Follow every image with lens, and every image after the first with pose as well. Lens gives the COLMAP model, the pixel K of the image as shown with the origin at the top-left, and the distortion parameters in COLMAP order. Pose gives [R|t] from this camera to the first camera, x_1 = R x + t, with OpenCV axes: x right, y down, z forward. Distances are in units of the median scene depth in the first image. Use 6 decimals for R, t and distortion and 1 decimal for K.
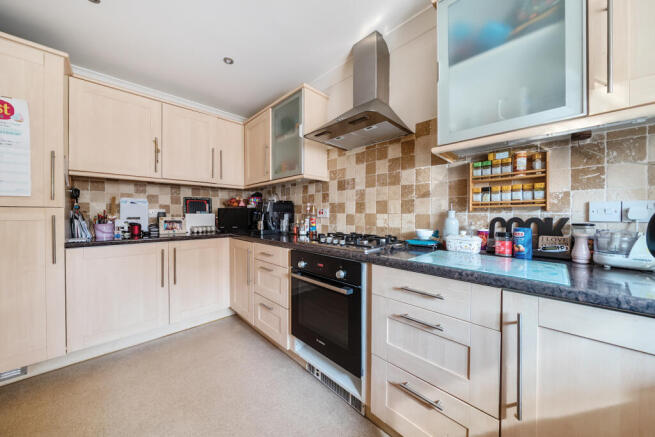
lens RADIAL K [[224.4, 0, 326.1], [0, 224.4, 215.5], [0, 0, 1]] dist [-0.000666, 0.000013]
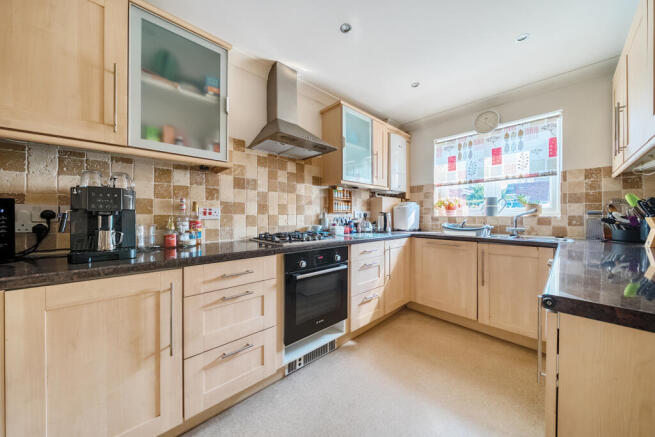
lens RADIAL K [[224.4, 0, 325.9], [0, 224.4, 216.1], [0, 0, 1]] dist [-0.000666, 0.000013]
pose [[0.030704, -0.004976, 0.999516, -0.927378], [0.002525, 0.999985, 0.004901, -0.006378], [-0.999525, 0.002373, 0.030716, 0.702507]]
